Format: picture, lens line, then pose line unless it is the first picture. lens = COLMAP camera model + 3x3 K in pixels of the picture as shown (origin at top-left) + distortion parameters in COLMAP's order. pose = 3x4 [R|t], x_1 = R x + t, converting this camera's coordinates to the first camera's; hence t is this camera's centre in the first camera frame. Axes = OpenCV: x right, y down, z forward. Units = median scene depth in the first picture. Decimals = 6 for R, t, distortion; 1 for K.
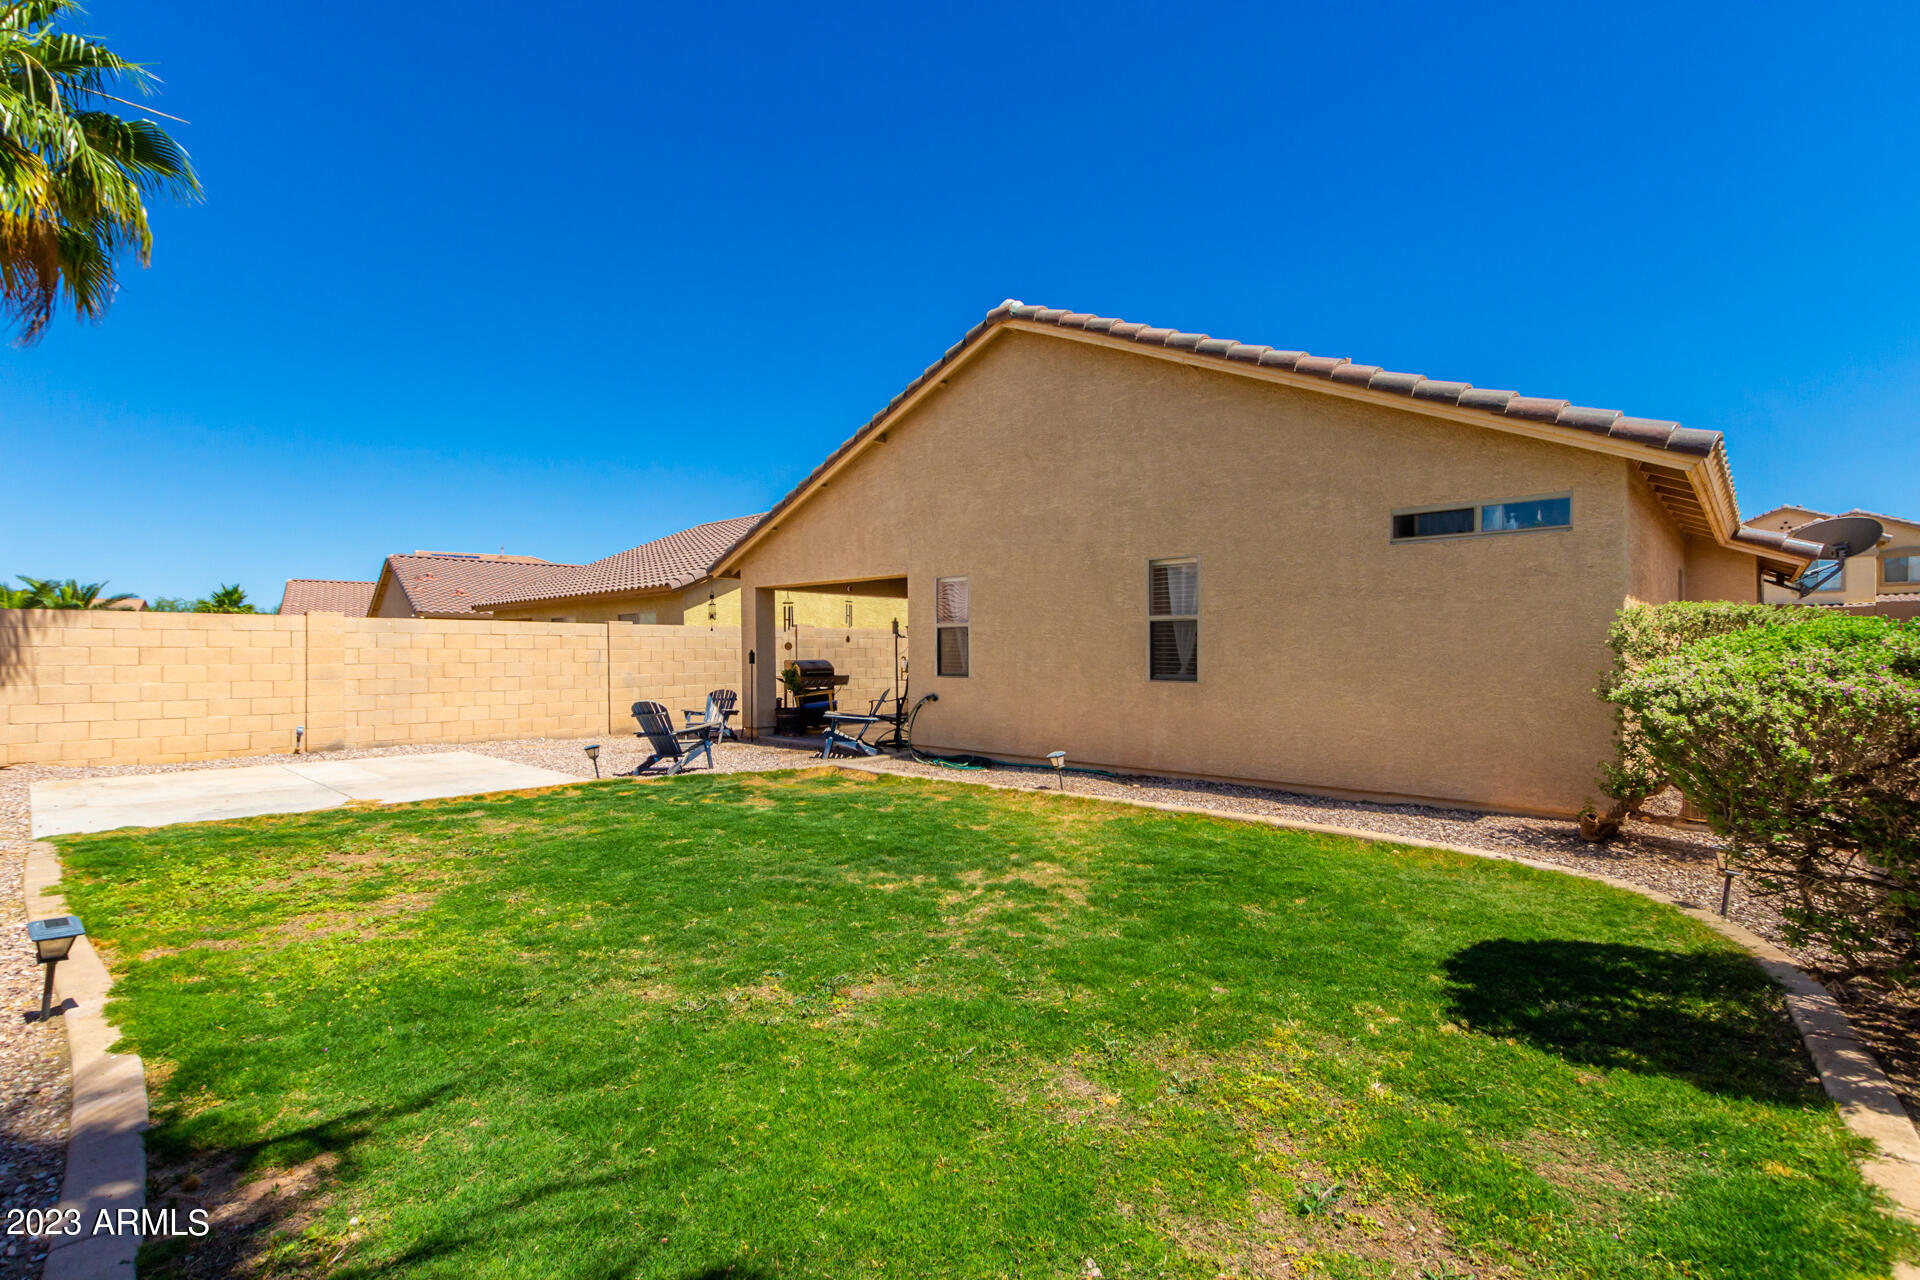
lens RADIAL K [[879.2, 0, 959.8], [0, 879.2, 651.4], [0, 0, 1]] dist [0.005159, -0.000322]
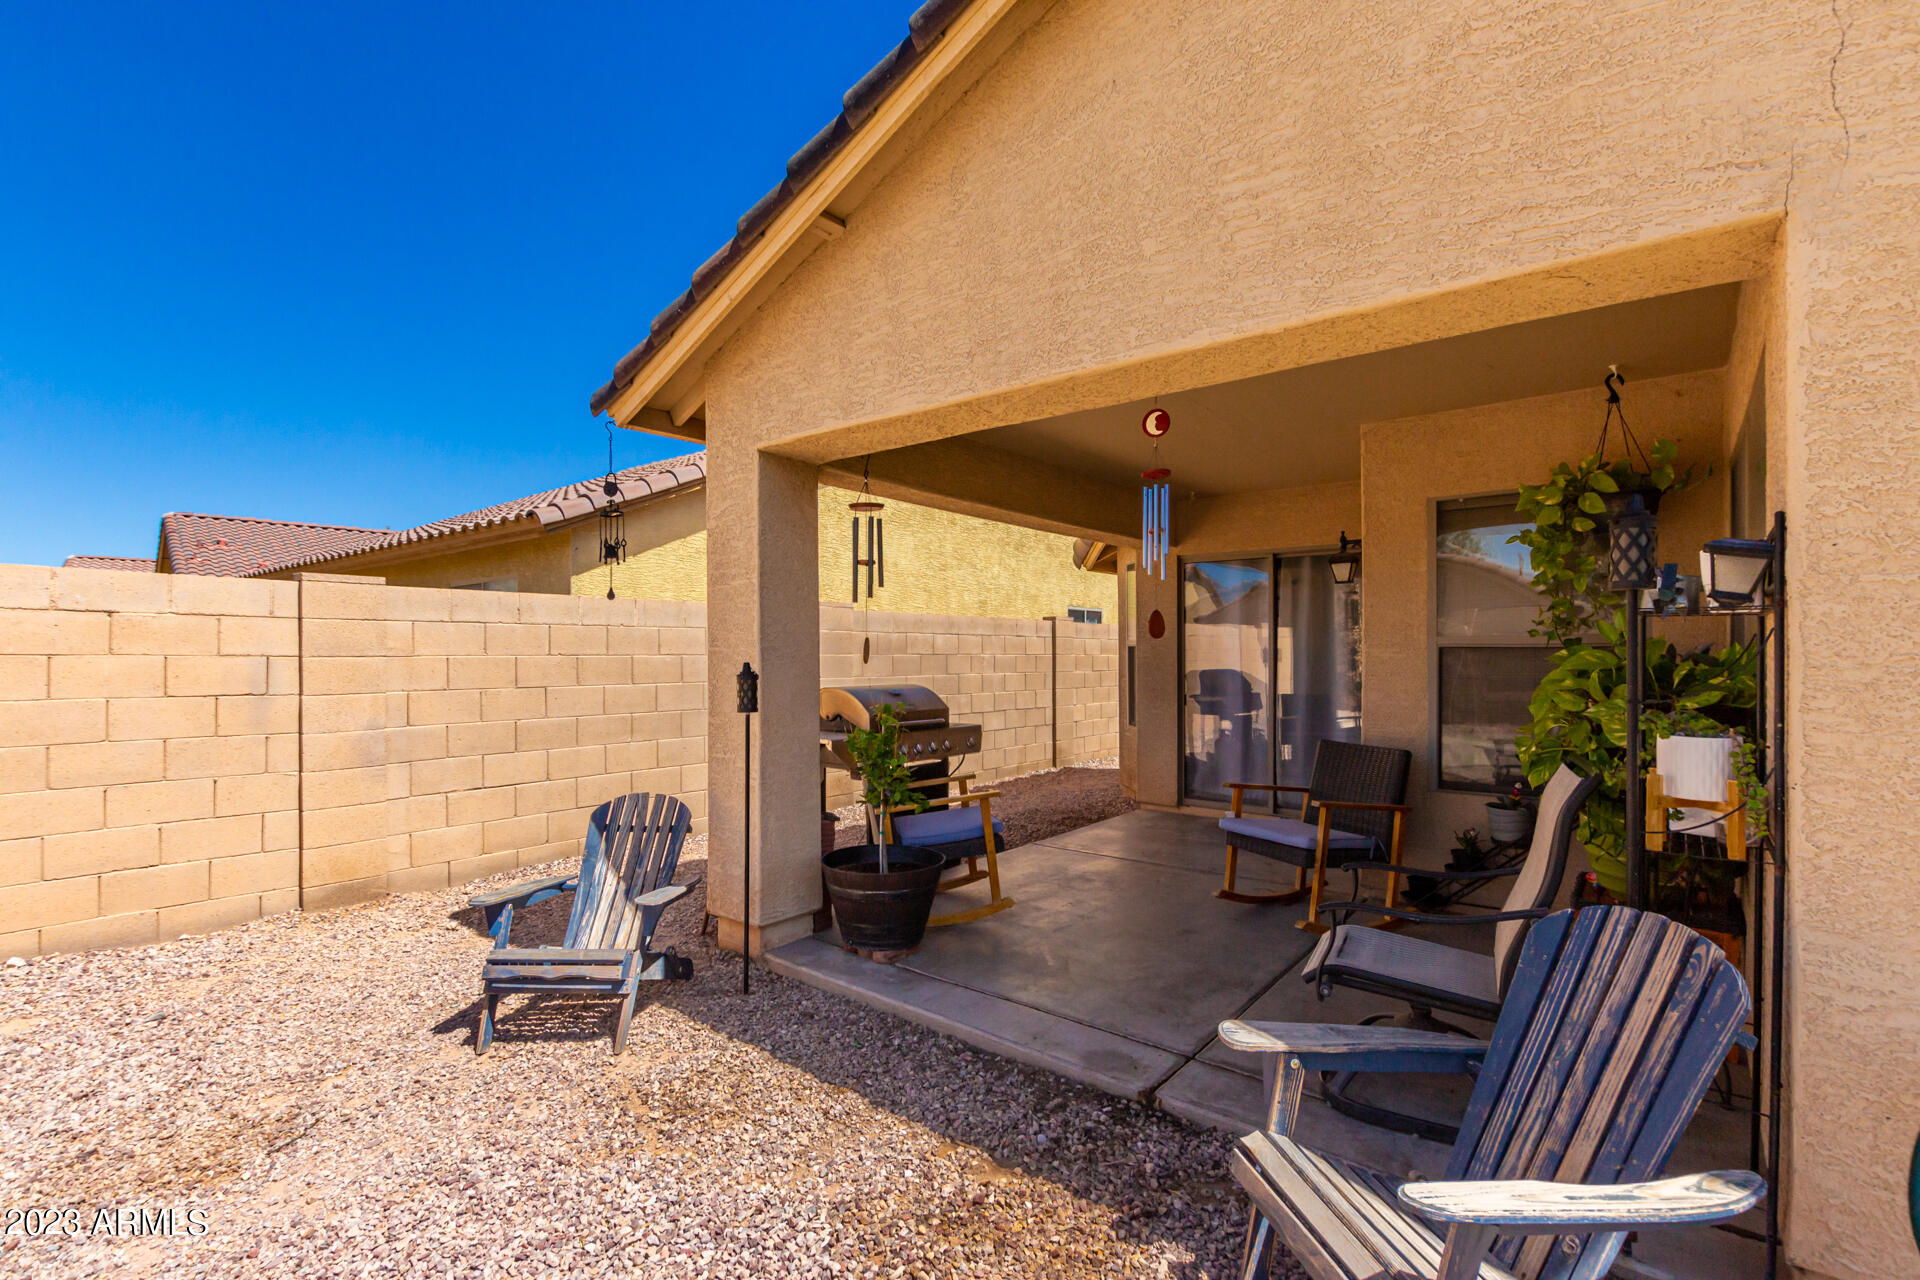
lens RADIAL K [[879.2, 0, 962.6], [0, 879.2, 649.5], [0, 0, 1]] dist [0.005159, -0.000322]
pose [[0.997714, 0.004801, 0.067405, -0.193736], [-0.004443, 0.999975, -0.005459, -0.004962], [-0.067429, 0.005147, 0.997711, 0.740012]]
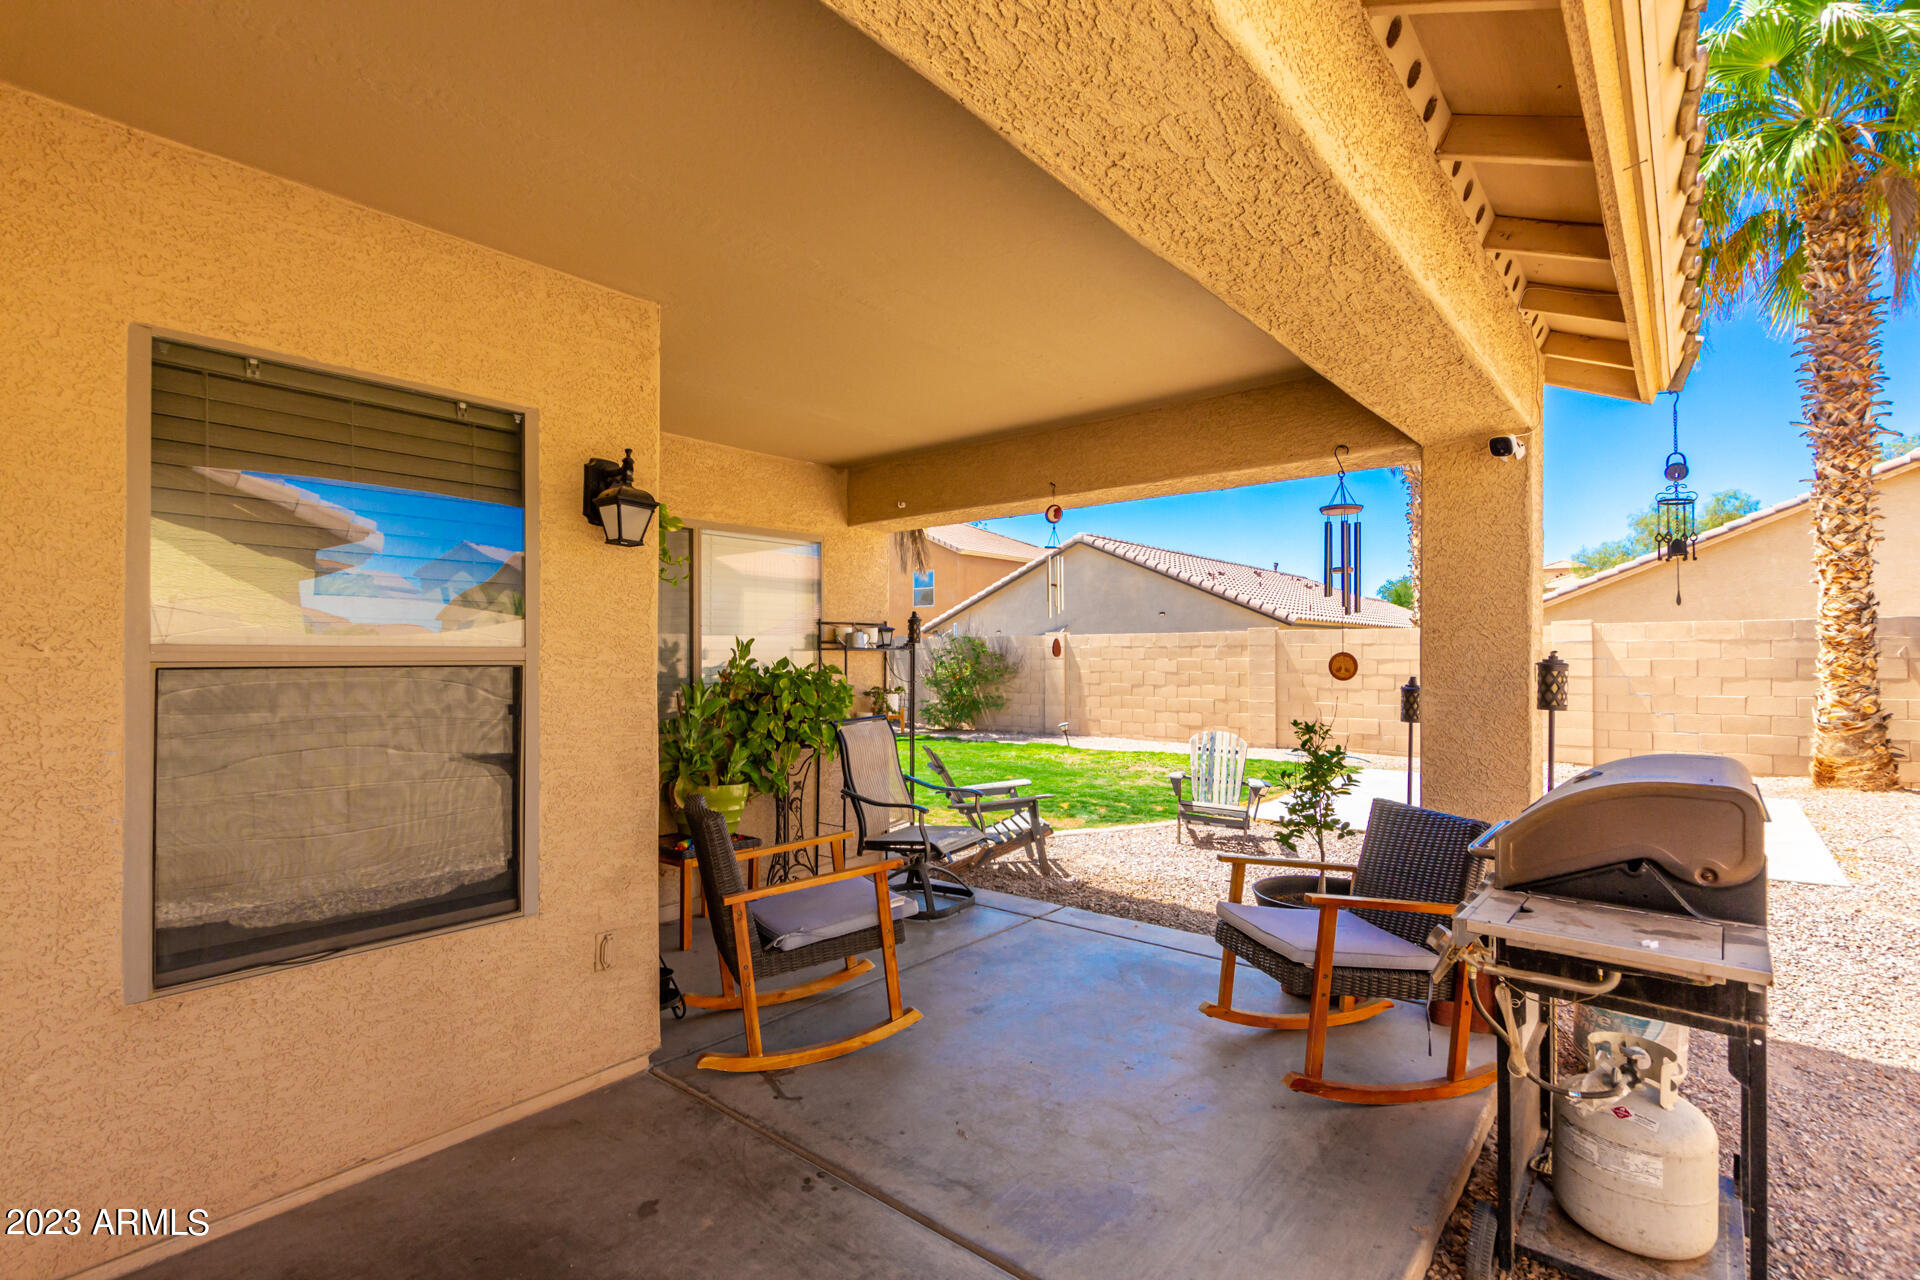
lens RADIAL K [[879.2, 0, 958.1], [0, 879.2, 643.4], [0, 0, 1]] dist [0.005159, -0.000322]
pose [[-0.998646, 0.006533, -0.051601, -0.062263], [0.007163, 0.999902, -0.012026, -0.011389], [0.051517, -0.012380, -0.998595, 1.348462]]
